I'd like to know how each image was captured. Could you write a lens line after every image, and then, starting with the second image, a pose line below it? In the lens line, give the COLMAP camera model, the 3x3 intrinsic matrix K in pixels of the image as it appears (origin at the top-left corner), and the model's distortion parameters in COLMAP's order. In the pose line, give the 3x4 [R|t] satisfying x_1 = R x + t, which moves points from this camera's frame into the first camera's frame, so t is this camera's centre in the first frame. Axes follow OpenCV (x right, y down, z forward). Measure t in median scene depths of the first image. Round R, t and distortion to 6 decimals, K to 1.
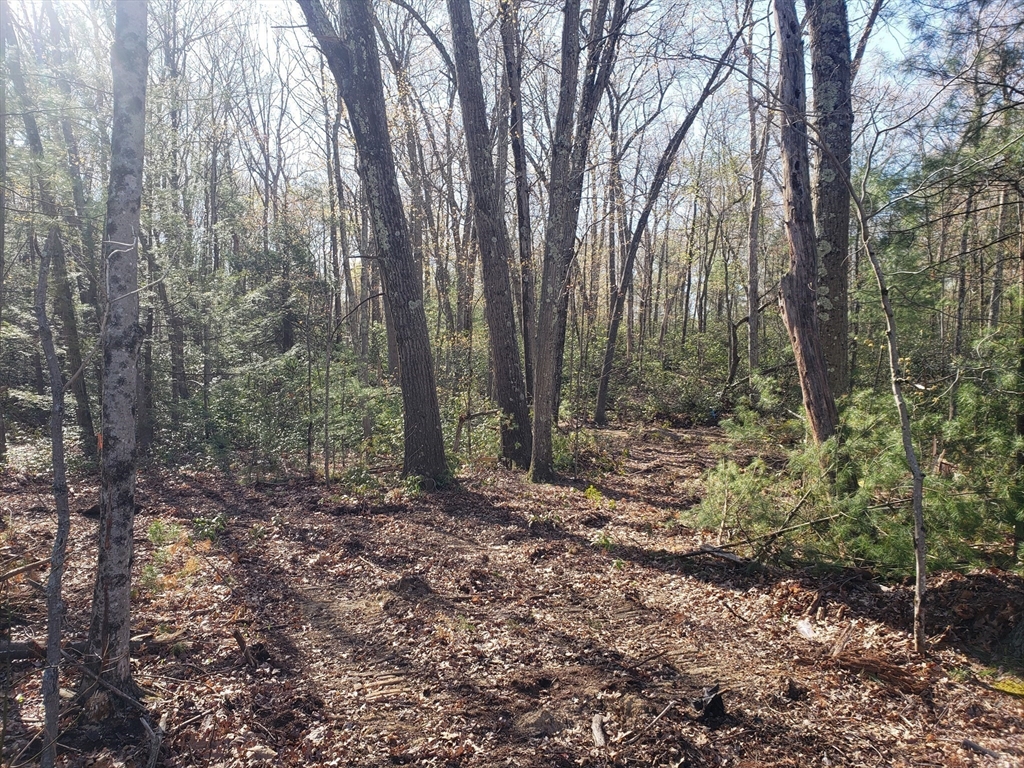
lens RADIAL K [[859.8, 0, 512.0], [0, 859.8, 384.0], [0, 0, 1]] dist [0.064012, -0.002577]
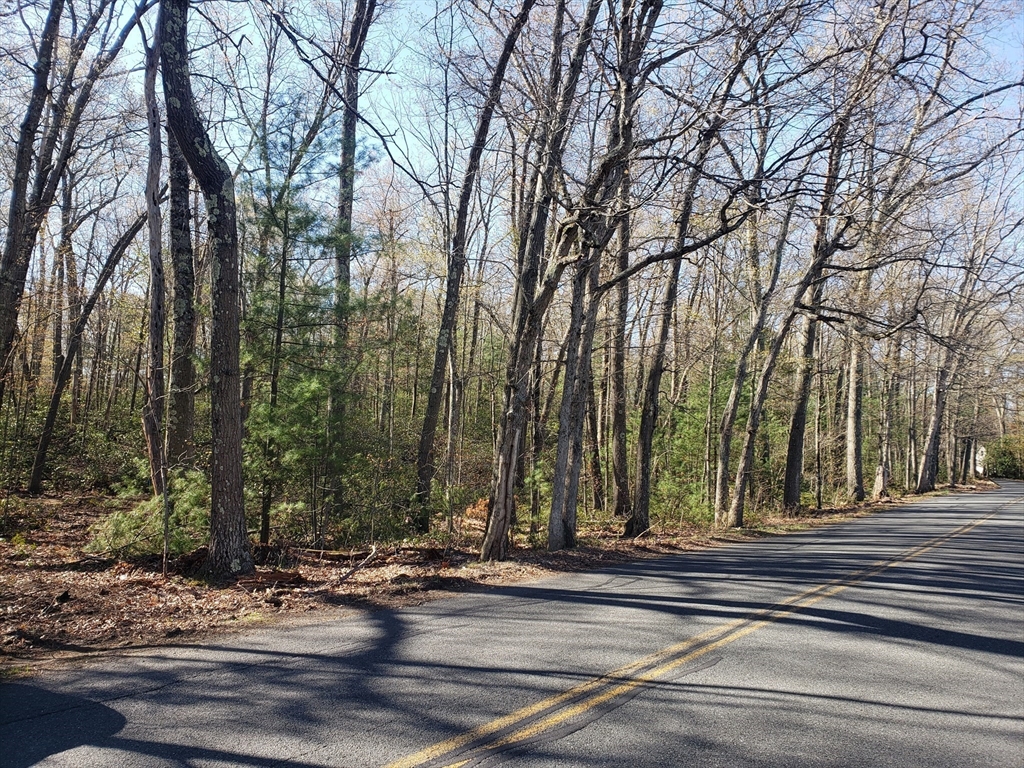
lens RADIAL K [[859.8, 0, 512.0], [0, 859.8, 384.0], [0, 0, 1]] dist [0.064012, -0.002577]
pose [[0.828915, 0.054973, 0.556667, -0.015824], [-0.011921, 0.996669, -0.080674, -0.006579], [-0.559248, 0.060236, 0.826809, -0.205298]]
